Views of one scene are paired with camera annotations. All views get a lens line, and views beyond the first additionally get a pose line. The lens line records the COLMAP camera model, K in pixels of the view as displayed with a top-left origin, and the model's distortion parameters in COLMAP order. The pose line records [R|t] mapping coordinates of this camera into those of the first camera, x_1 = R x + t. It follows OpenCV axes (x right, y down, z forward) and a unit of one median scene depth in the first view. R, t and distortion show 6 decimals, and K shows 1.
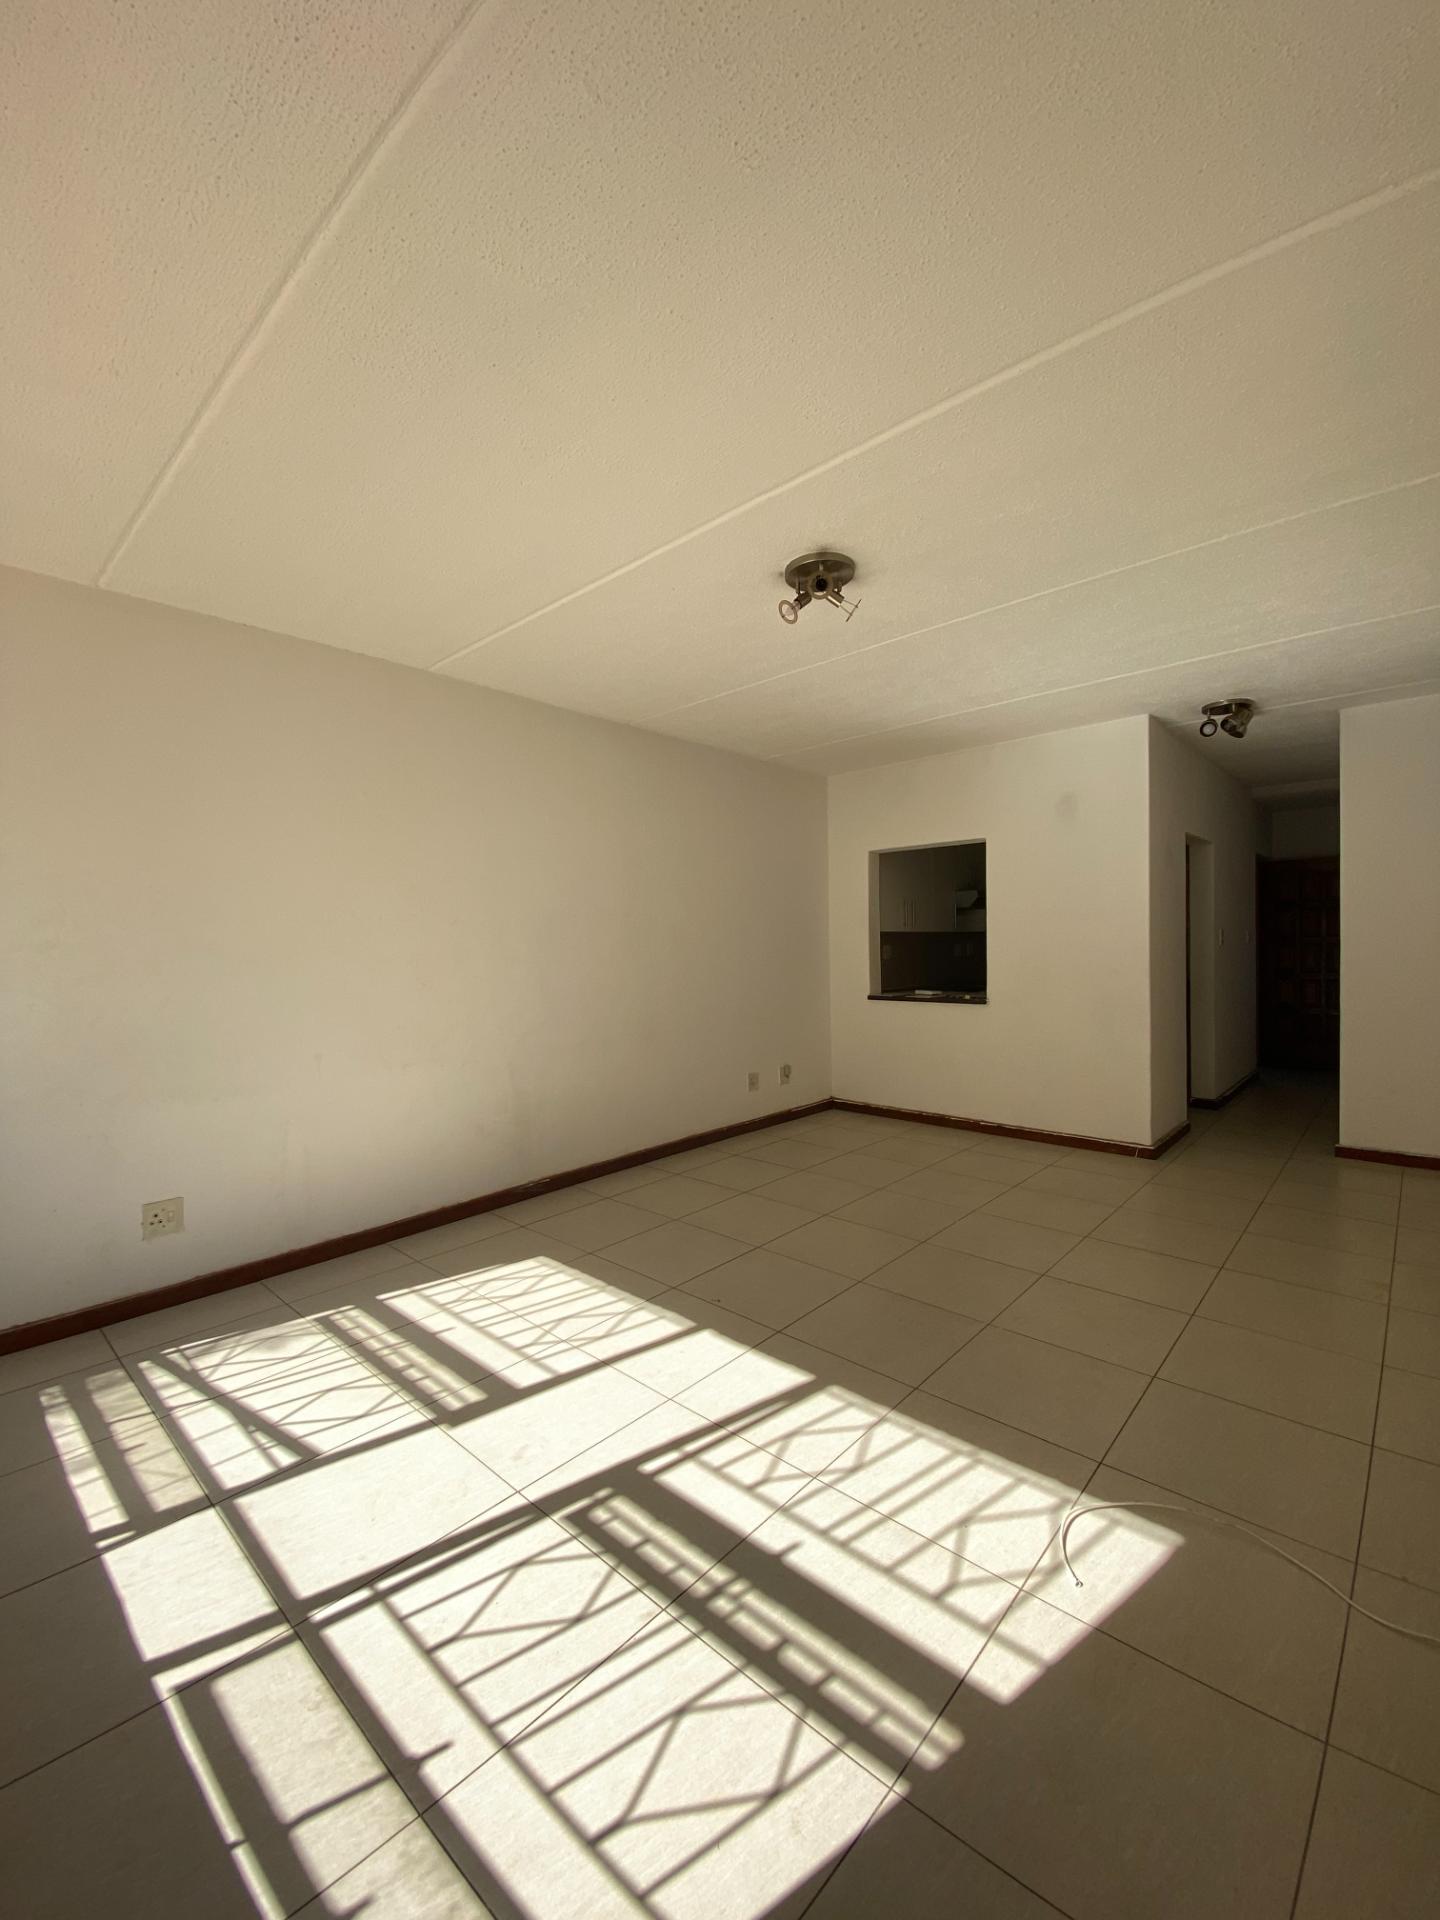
lens RADIAL K [[768.5, 0, 720.0], [0, 768.5, 960.0], [0, 0, 1]] dist [0.000739, -0.008986]
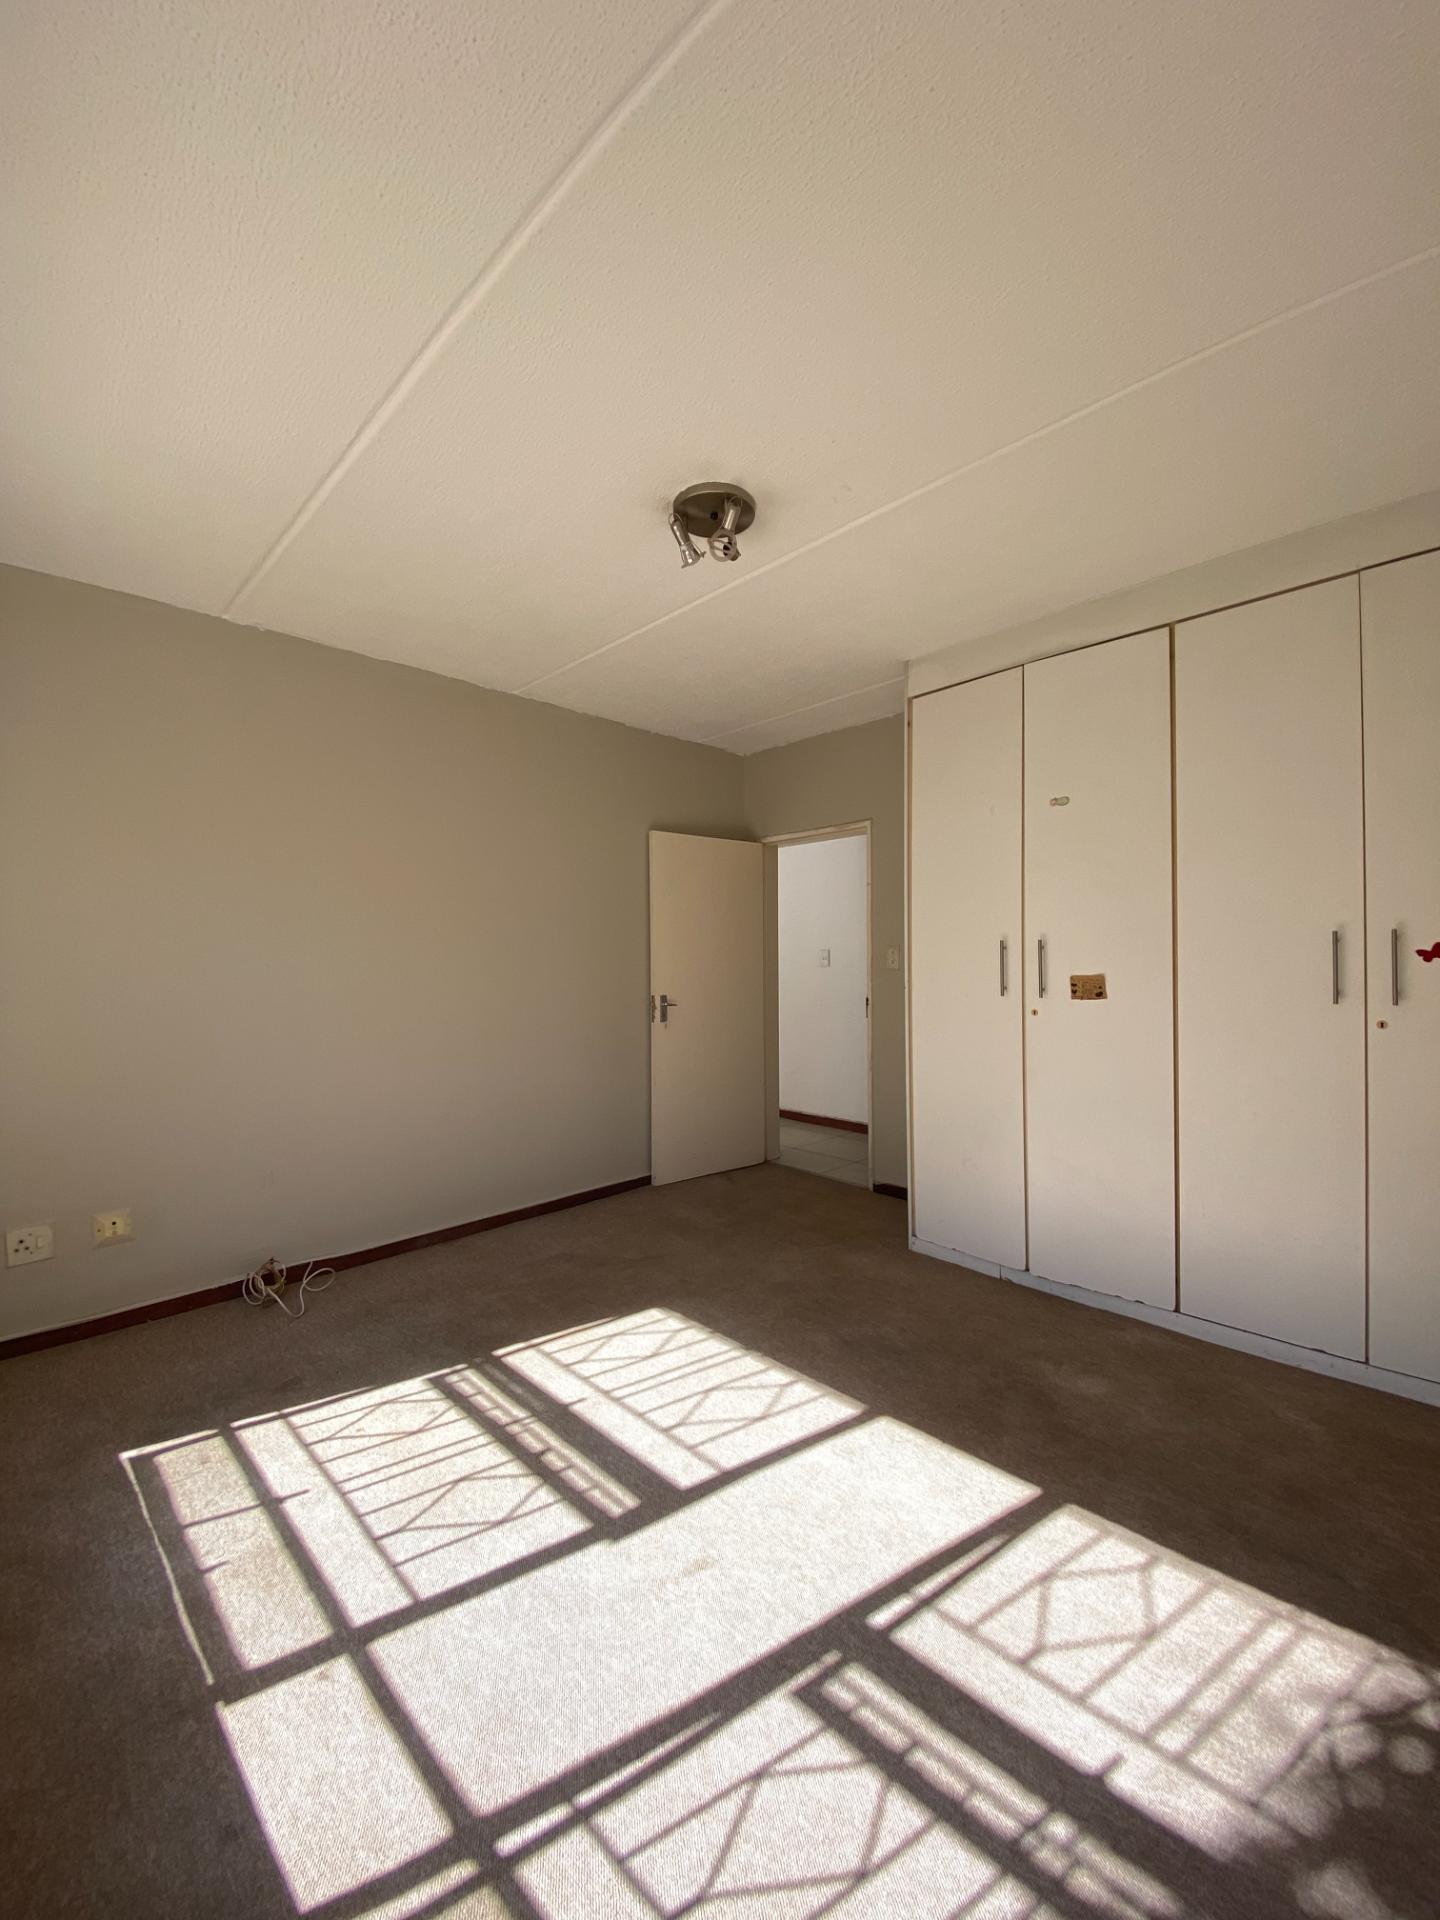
lens RADIAL K [[744.7, 0, 720.0], [0, 744.7, 960.0], [0, 0, 1]] dist [-0.001756, -0.009935]
pose [[0.999029, 0.020847, -0.038805, -0.211548], [-0.021718, 0.999518, -0.022169, -0.000161], [0.038324, 0.022990, 0.999001, 0.188671]]
